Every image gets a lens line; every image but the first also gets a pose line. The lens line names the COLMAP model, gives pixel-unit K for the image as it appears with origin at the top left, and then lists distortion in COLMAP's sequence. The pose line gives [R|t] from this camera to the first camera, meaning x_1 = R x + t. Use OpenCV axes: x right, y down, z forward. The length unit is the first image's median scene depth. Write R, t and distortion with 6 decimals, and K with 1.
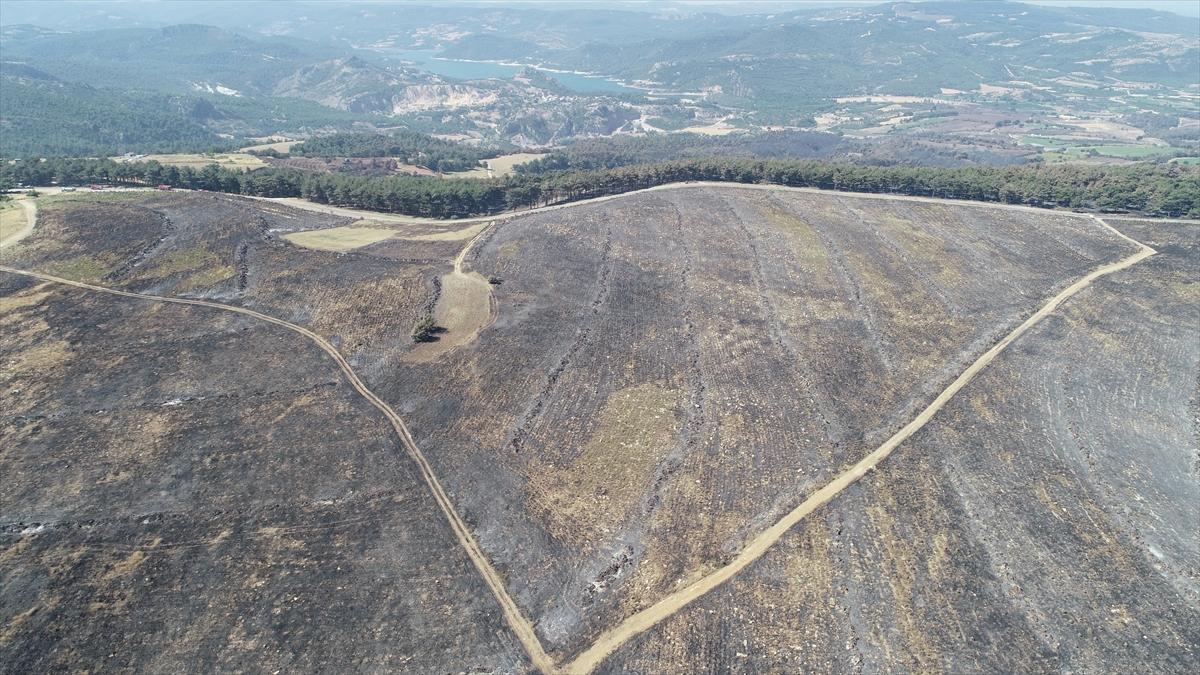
lens RADIAL K [[809.3, 0, 599.0], [0, 809.3, 337.0], [0, 0, 1]] dist [0.002912, -0.001970]
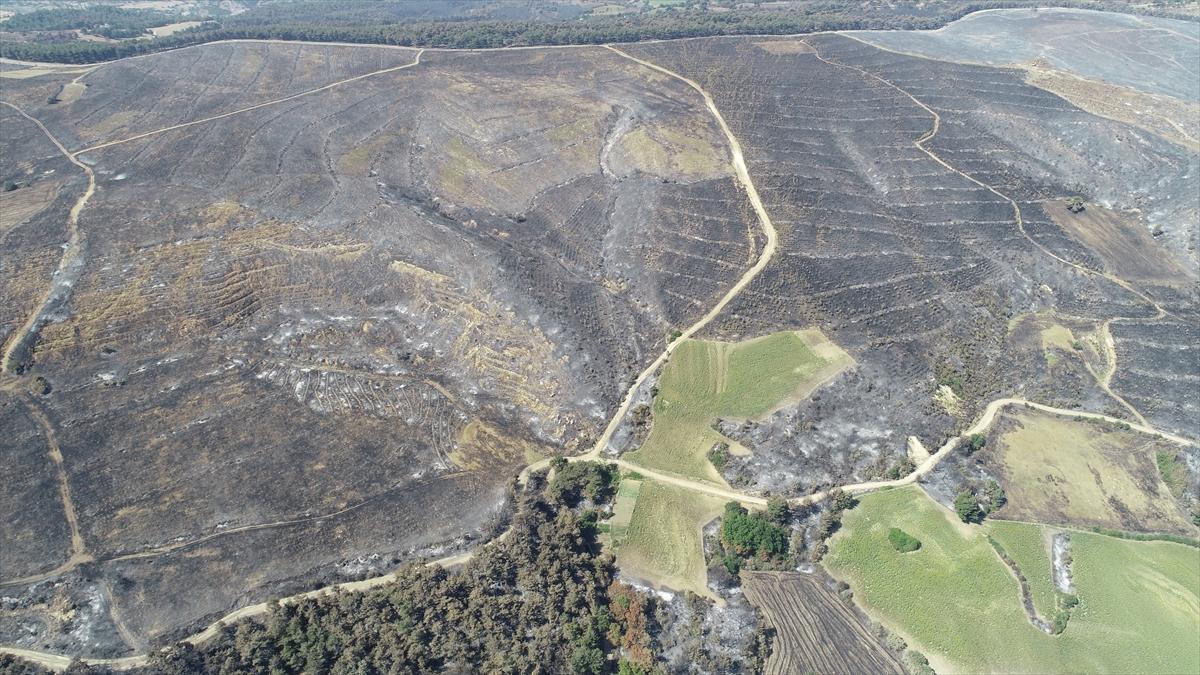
lens RADIAL K [[809.3, 0, 599.0], [0, 809.3, 335.6], [0, 0, 1]] dist [0.002912, -0.001970]
pose [[0.971842, -0.116840, 0.204625, 0.635347], [0.081169, 0.981255, 0.174787, 0.301568], [-0.221211, -0.153256, 0.963109, -1.498275]]
